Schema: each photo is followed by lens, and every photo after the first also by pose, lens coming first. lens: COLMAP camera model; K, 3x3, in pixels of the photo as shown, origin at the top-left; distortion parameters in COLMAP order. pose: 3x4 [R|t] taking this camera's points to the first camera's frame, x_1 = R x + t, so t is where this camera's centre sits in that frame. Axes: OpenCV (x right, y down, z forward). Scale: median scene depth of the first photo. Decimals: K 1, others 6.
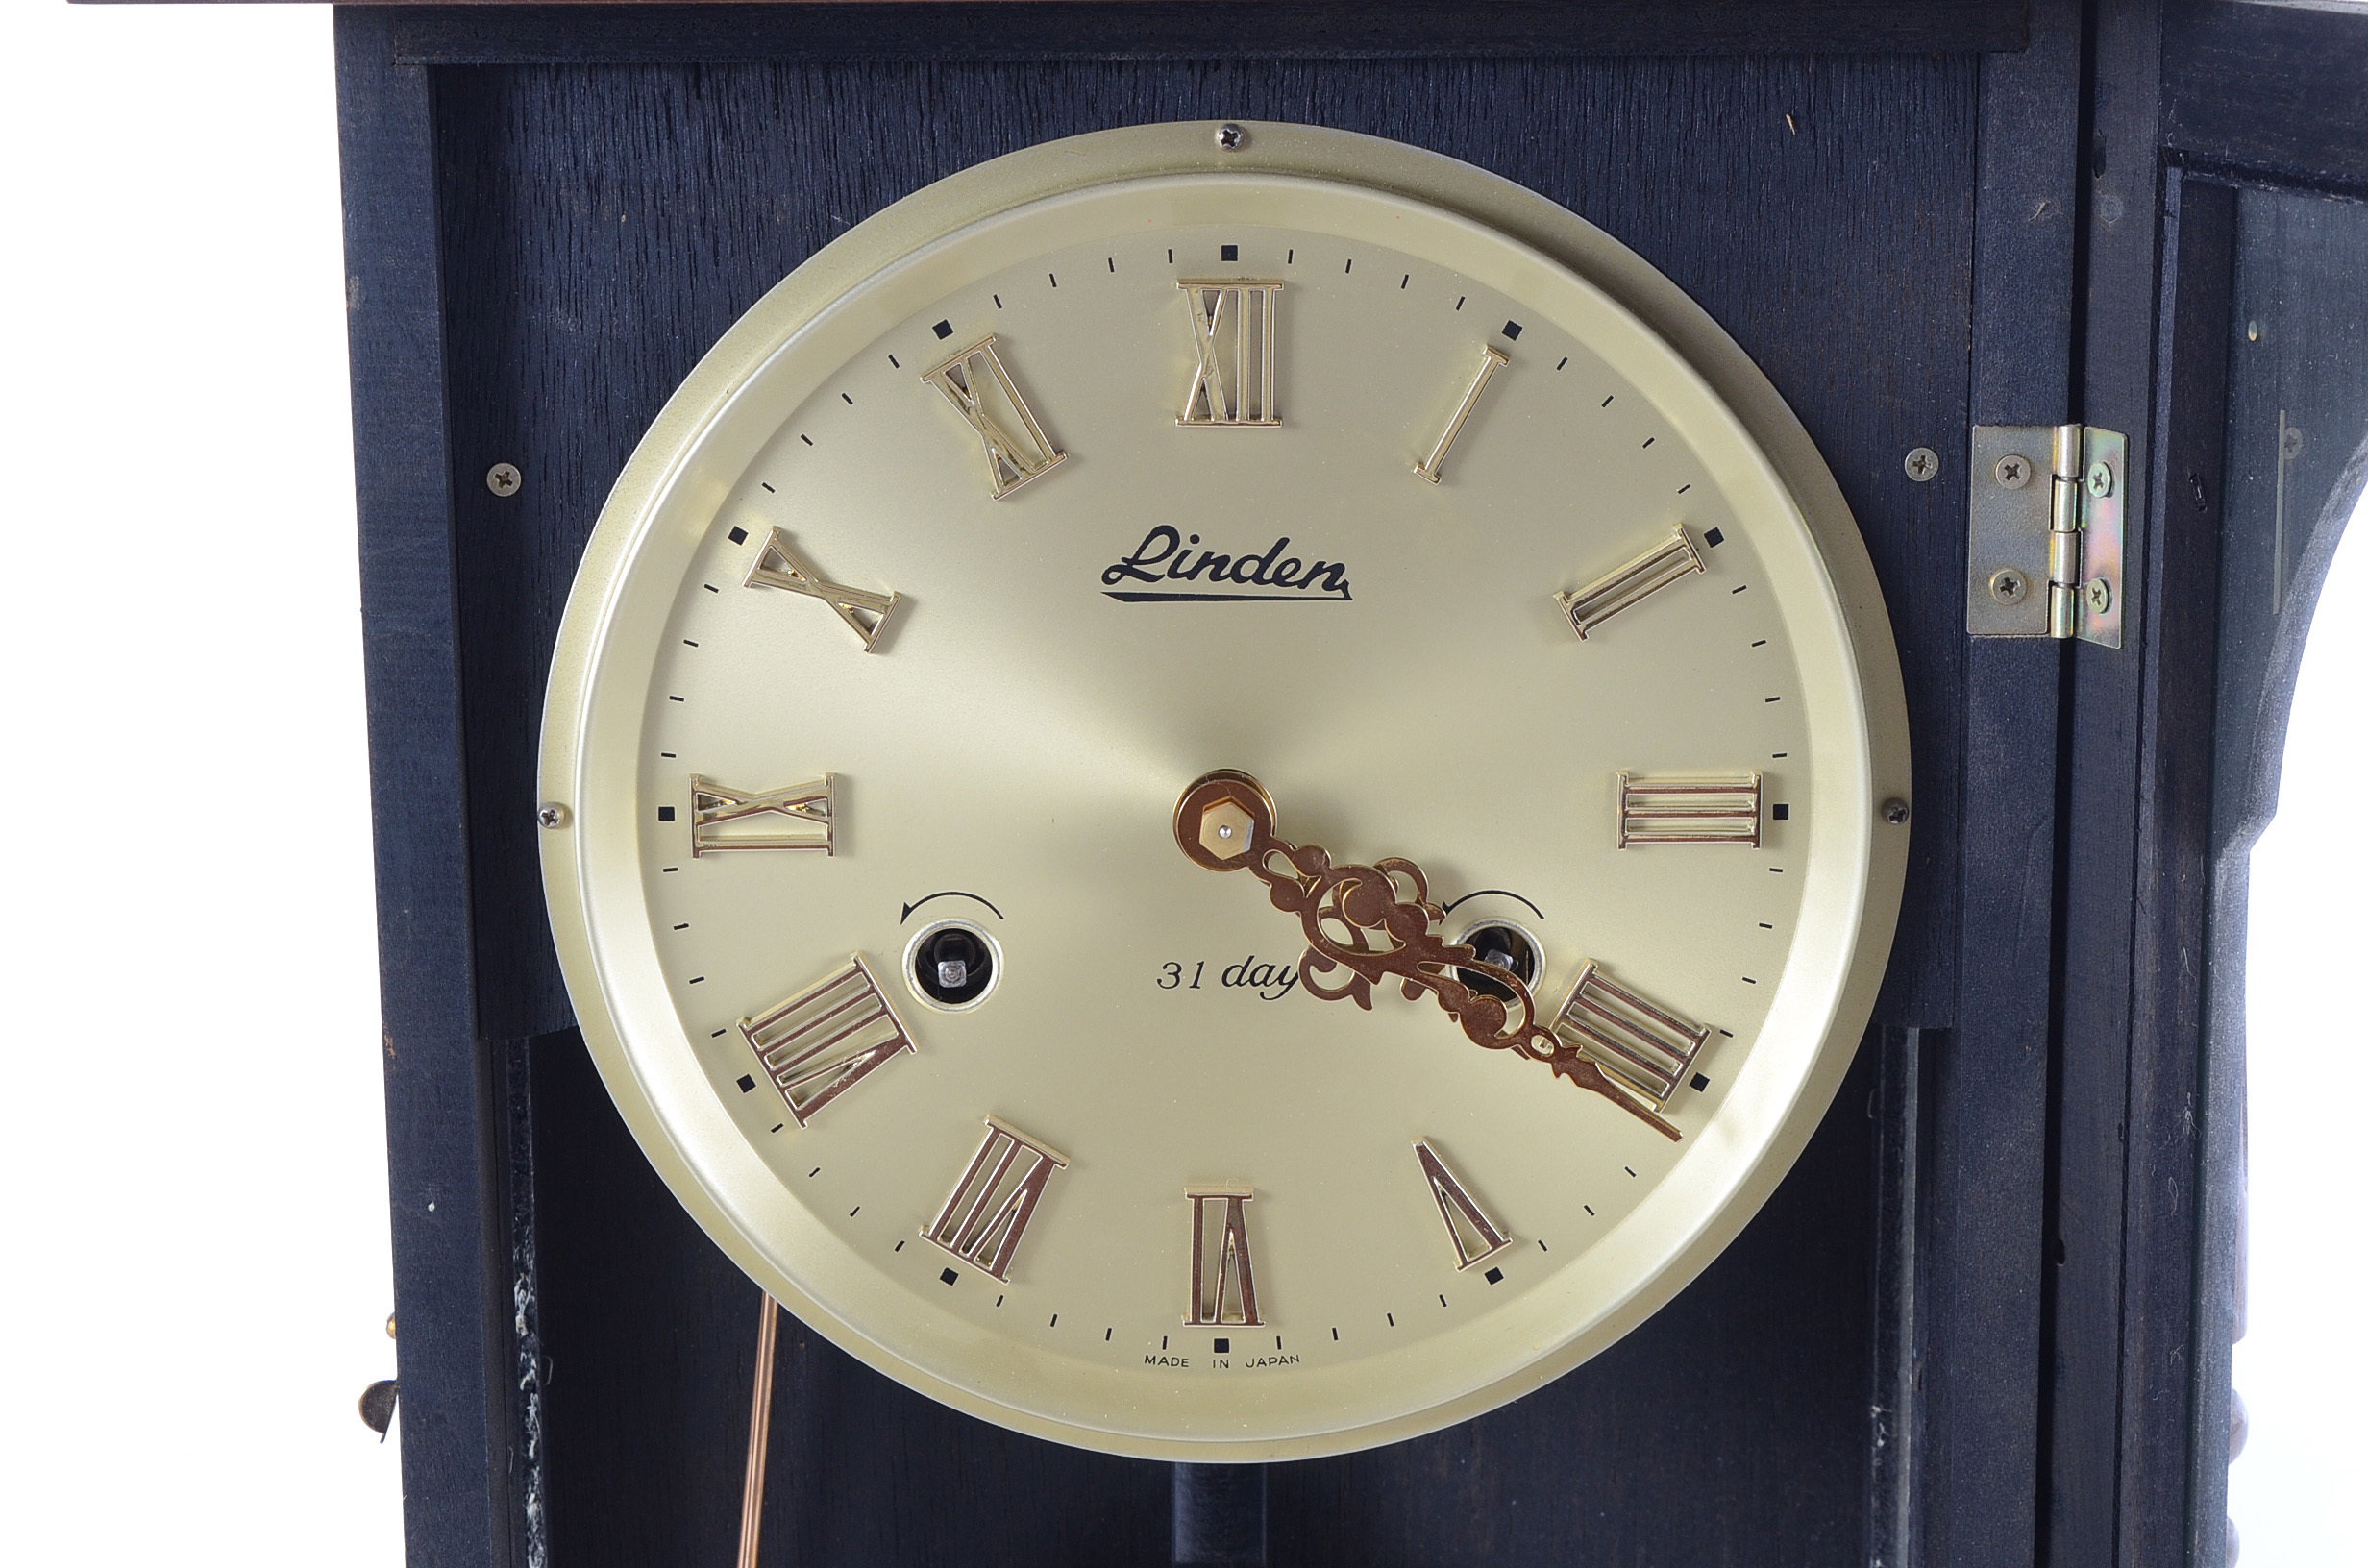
lens RADIAL K [[5095.1, 0, 1184.0], [0, 5095.1, 784.0], [0, 0, 1]] dist [0.053550, 0.000172]
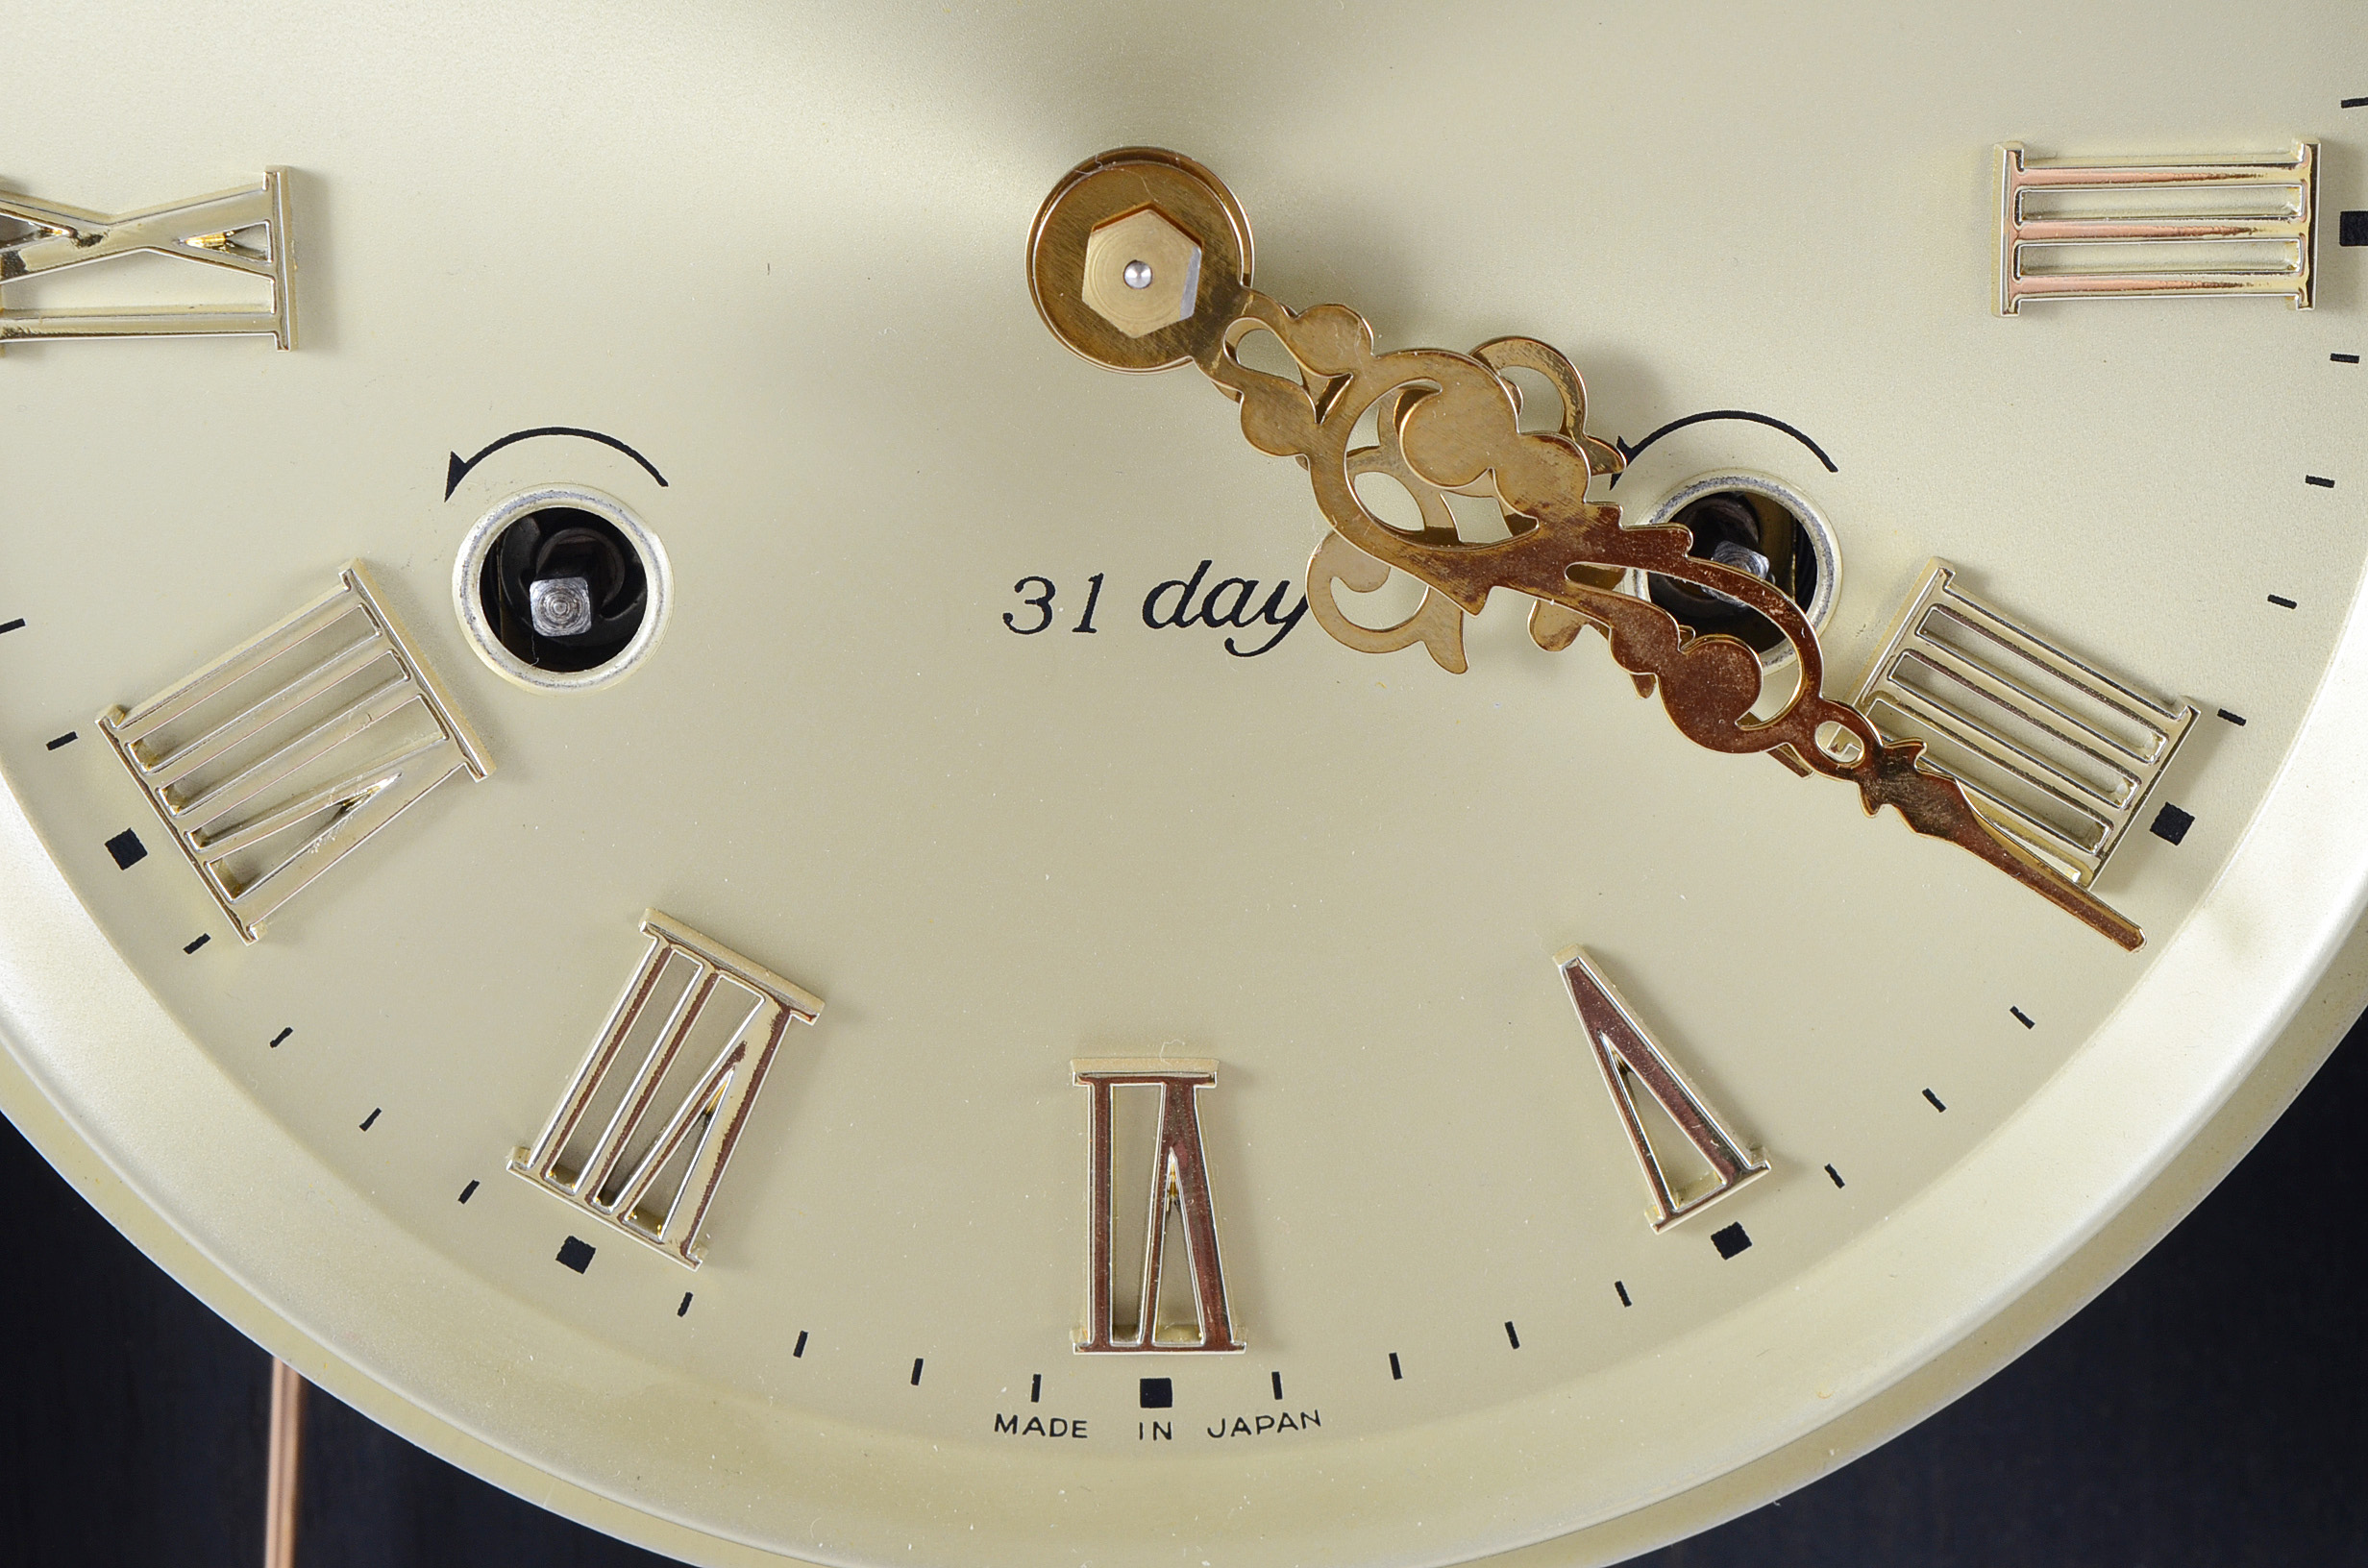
lens RADIAL K [[5330.2, 0, 1184.0], [0, 5330.2, 784.0], [0, 0, 1]] dist [0.017987, 0.208515]
pose [[0.999835, -0.011570, -0.014017, 0.018039], [0.011976, 0.999501, 0.029233, 0.040248], [0.013672, -0.029396, 0.999474, 0.520403]]
